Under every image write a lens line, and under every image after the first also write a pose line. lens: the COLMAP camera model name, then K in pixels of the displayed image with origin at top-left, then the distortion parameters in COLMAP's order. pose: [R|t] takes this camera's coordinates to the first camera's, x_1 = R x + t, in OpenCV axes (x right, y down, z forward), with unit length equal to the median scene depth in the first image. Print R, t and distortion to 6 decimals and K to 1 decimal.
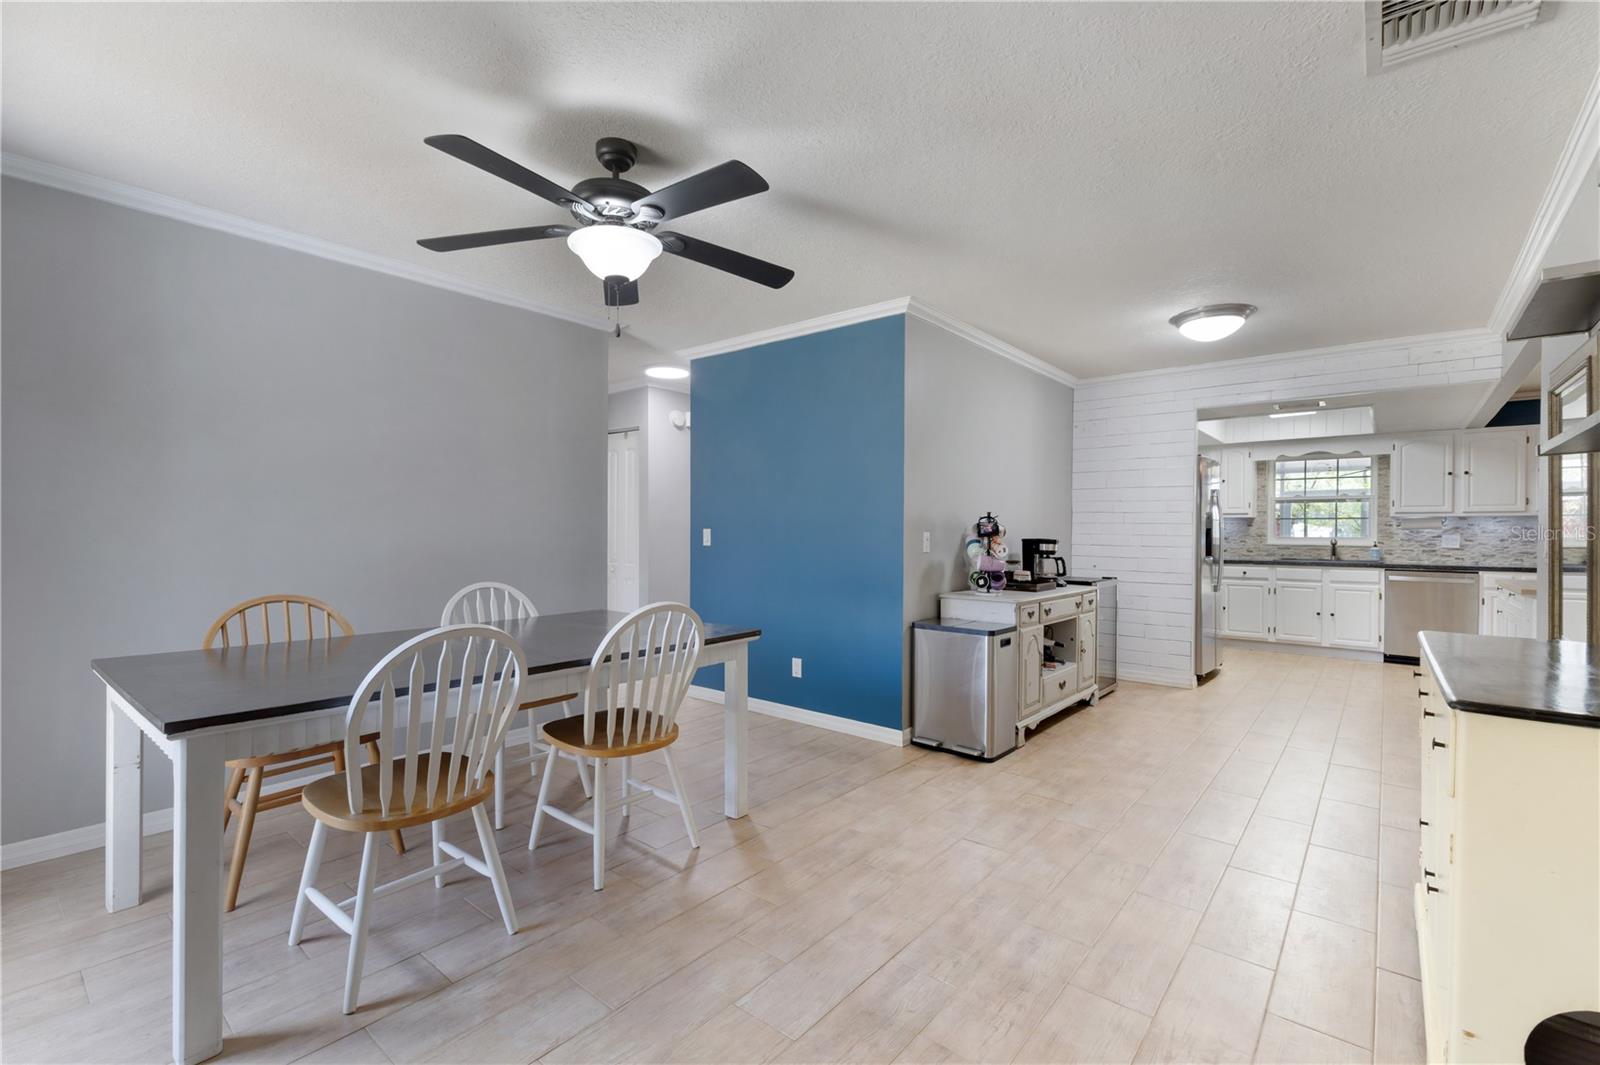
lens RADIAL K [[699.4, 0, 809.3], [0, 699.4, 532.3], [0, 0, 1]] dist [0.017436, 0.000260]
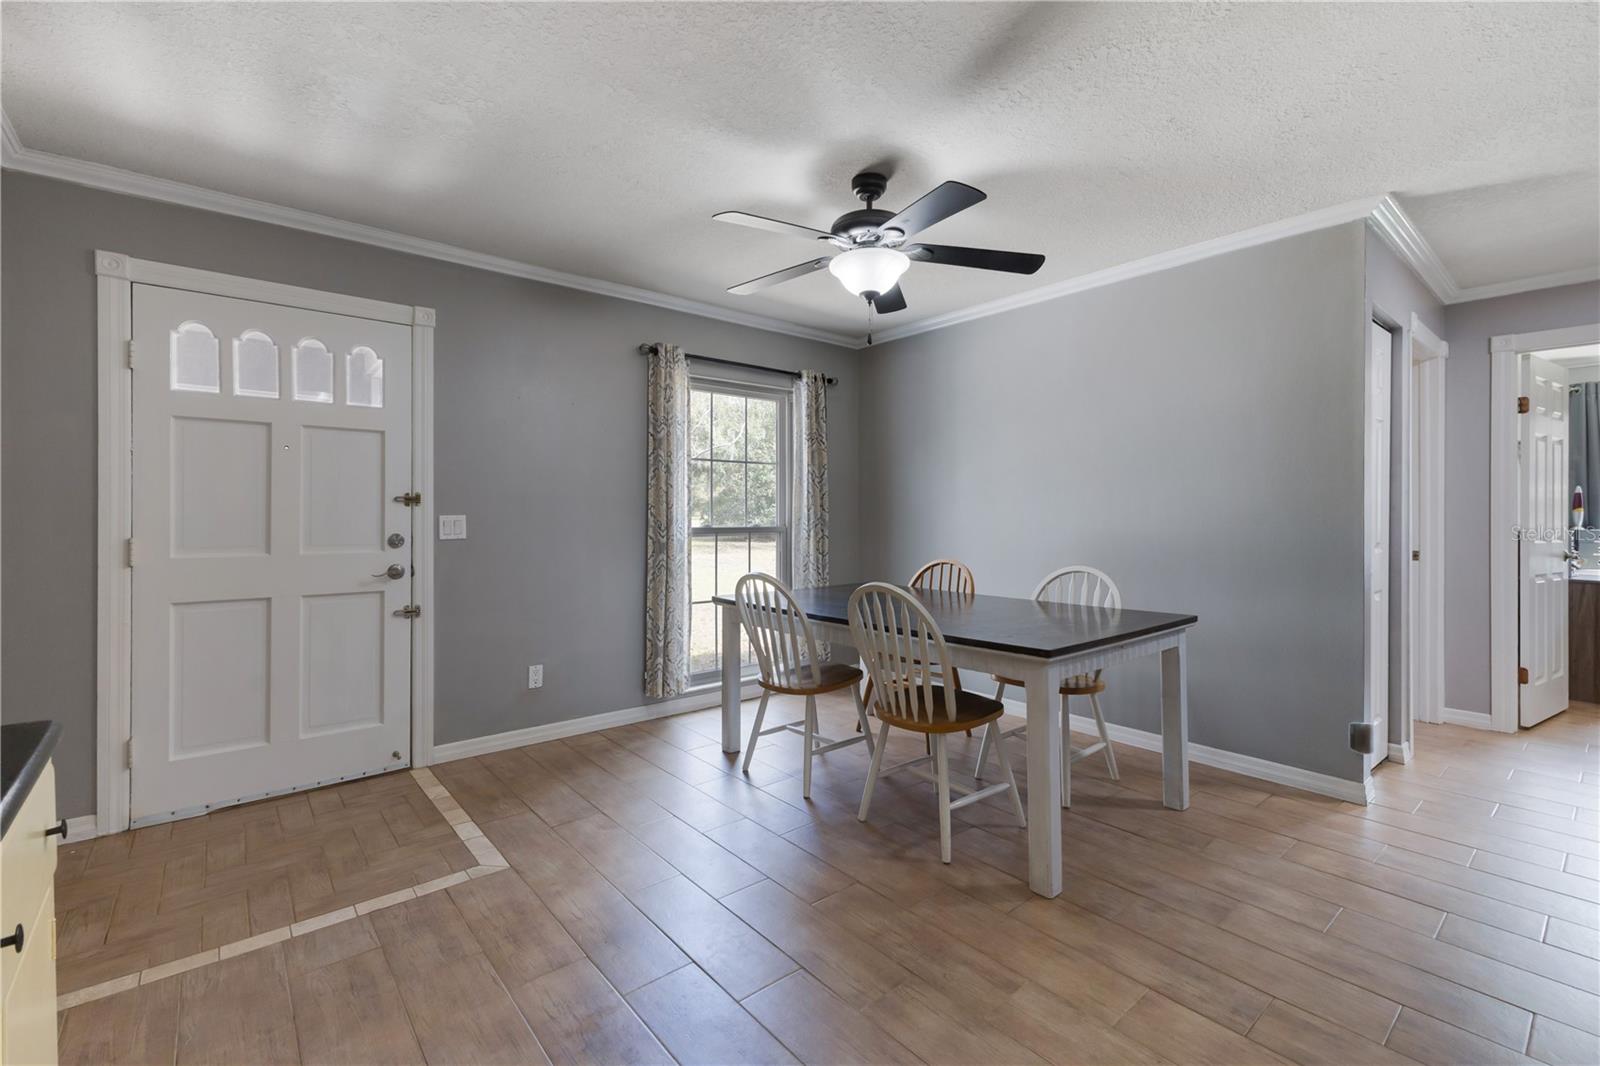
lens RADIAL K [[699.4, 0, 808.8], [0, 699.4, 522.2], [0, 0, 1]] dist [0.017436, 0.000260]
pose [[-0.175617, 0.009341, -0.984414, 0.723744], [-0.000246, 0.999955, 0.009532, -0.003621], [0.984458, 0.001916, -0.175607, 0.927899]]
